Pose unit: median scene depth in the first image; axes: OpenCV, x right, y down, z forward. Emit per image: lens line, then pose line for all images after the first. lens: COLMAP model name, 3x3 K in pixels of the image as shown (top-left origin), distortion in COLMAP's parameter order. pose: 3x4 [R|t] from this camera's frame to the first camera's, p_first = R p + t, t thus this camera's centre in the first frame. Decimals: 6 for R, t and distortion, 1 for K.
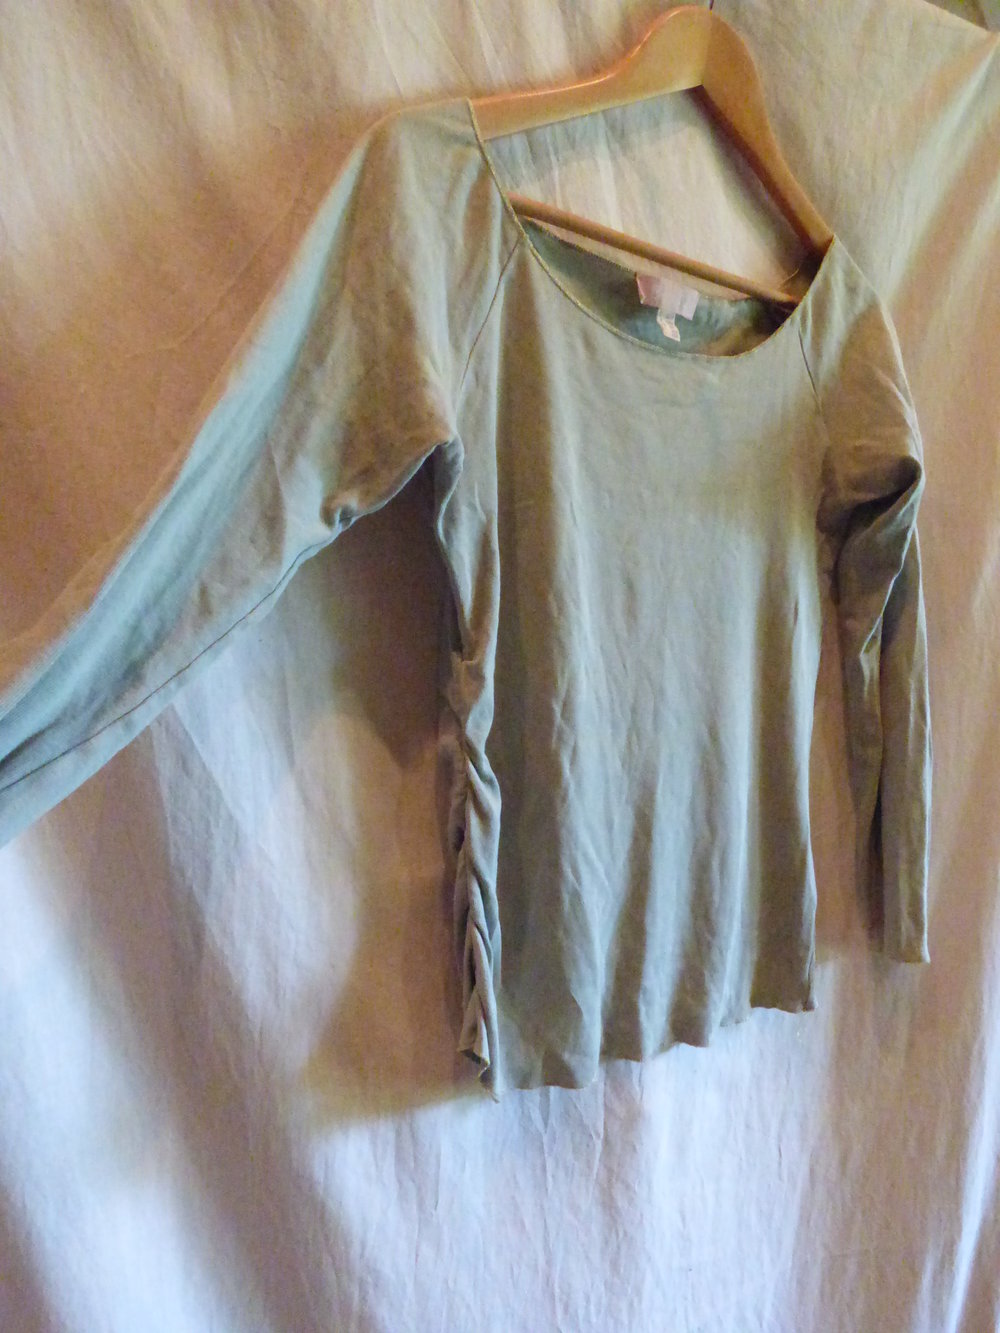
lens RADIAL K [[788.4, 0, 507.6], [0, 788.4, 673.1], [0, 0, 1]] dist [-0.012847, -0.003470]
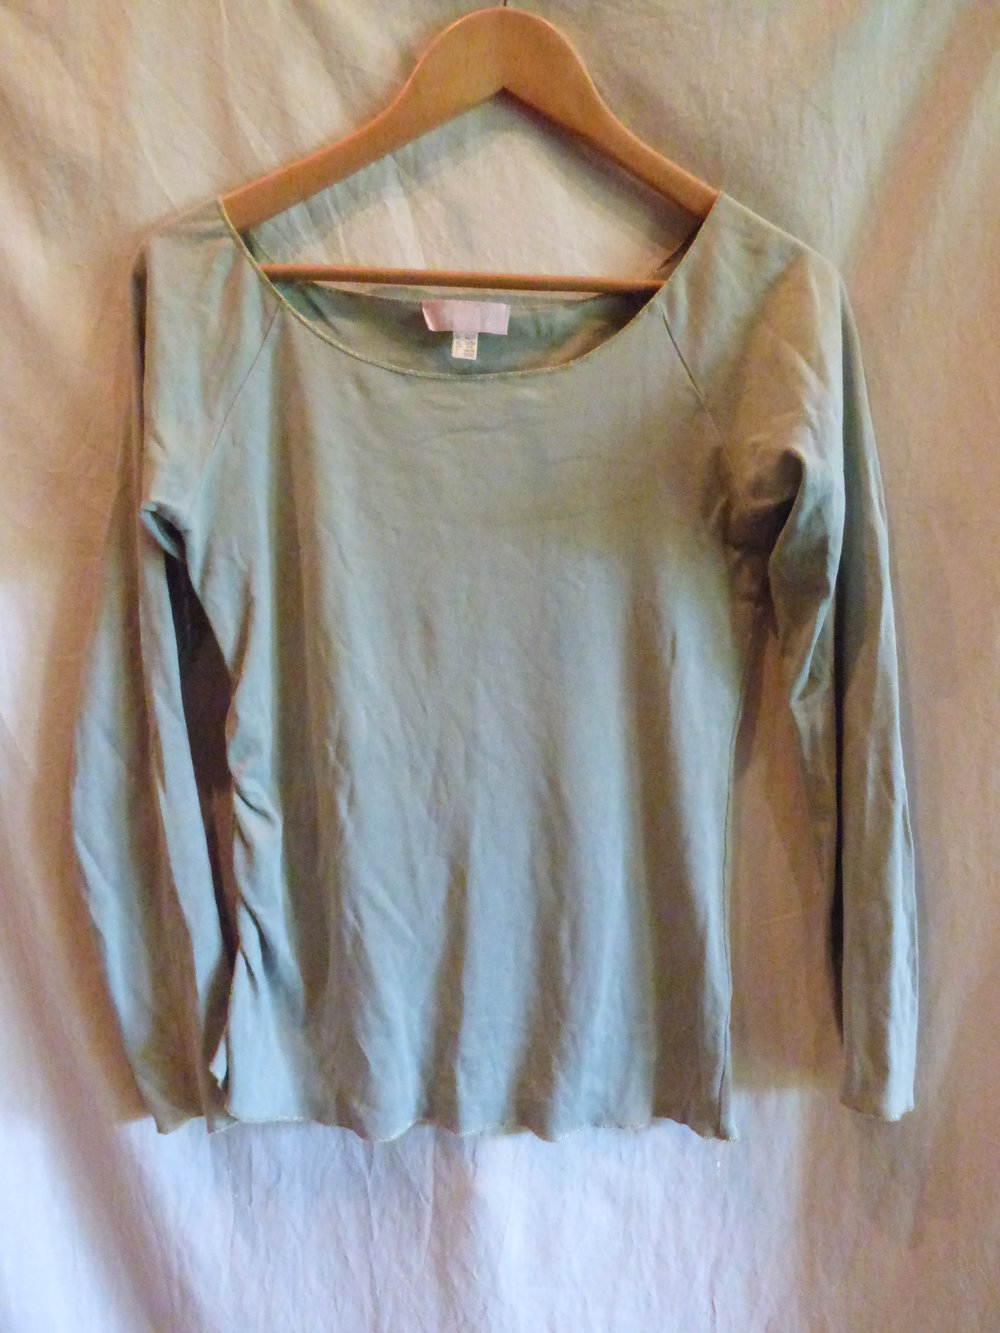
lens RADIAL K [[788.4, 0, 497.5], [0, 788.4, 662.4], [0, 0, 1]] dist [-0.012847, -0.003470]
pose [[0.872741, 0.008879, -0.488103, 0.683399], [-0.025294, 0.999314, -0.027048, -0.039673], [0.487528, 0.035952, 0.872367, 0.199975]]
